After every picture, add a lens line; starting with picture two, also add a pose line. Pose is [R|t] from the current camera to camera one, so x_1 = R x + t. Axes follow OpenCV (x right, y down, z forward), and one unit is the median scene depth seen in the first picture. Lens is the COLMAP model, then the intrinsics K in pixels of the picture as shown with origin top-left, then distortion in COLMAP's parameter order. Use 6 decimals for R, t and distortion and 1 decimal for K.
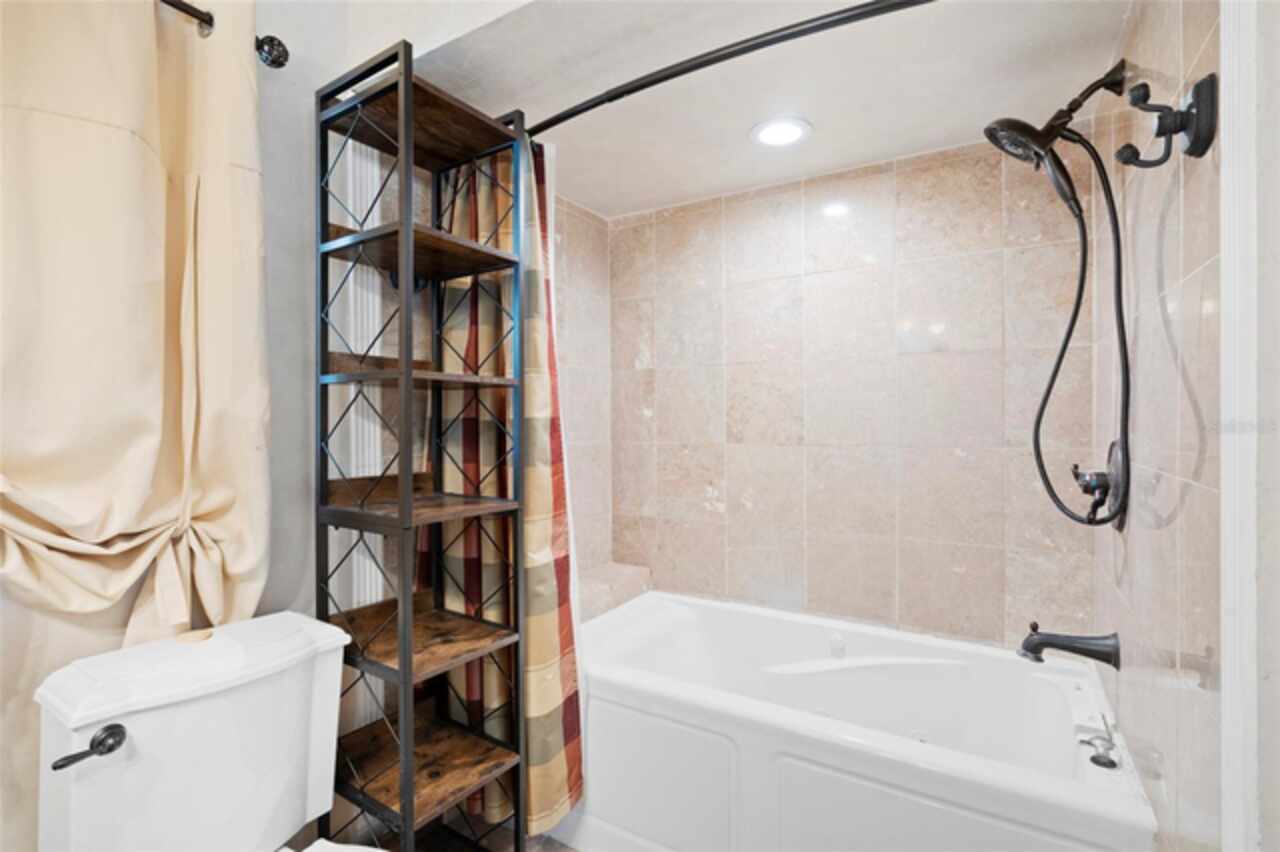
lens RADIAL K [[590.9, 0, 646.6], [0, 590.9, 423.7], [0, 0, 1]] dist [0.001300, -0.000380]
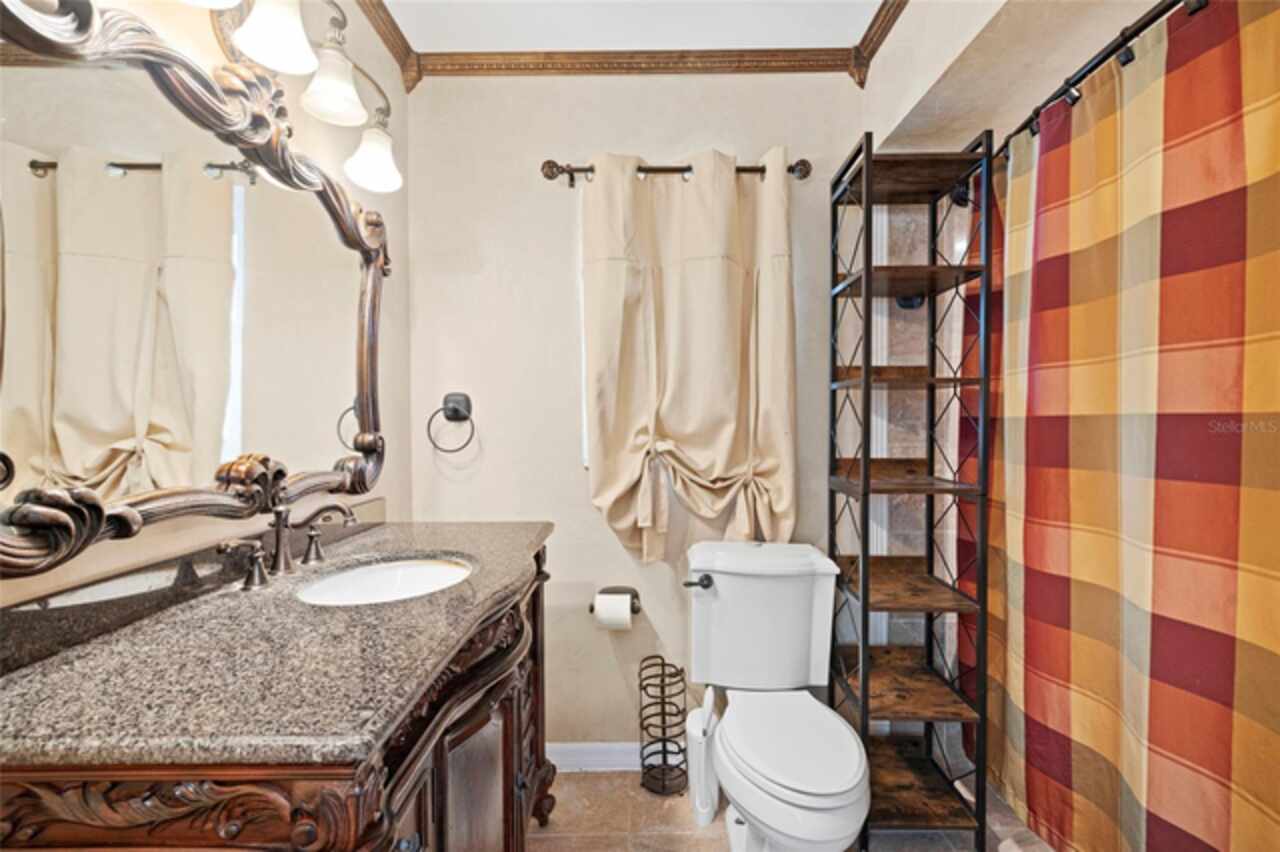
lens RADIAL K [[590.9, 0, 637.4], [0, 590.9, 423.4], [0, 0, 1]] dist [0.001300, -0.000380]
pose [[0.529177, 0.011527, -0.848433, 0.438941], [-0.002034, 0.999922, 0.012317, -0.002536], [0.848509, -0.004792, 0.529159, -0.151674]]
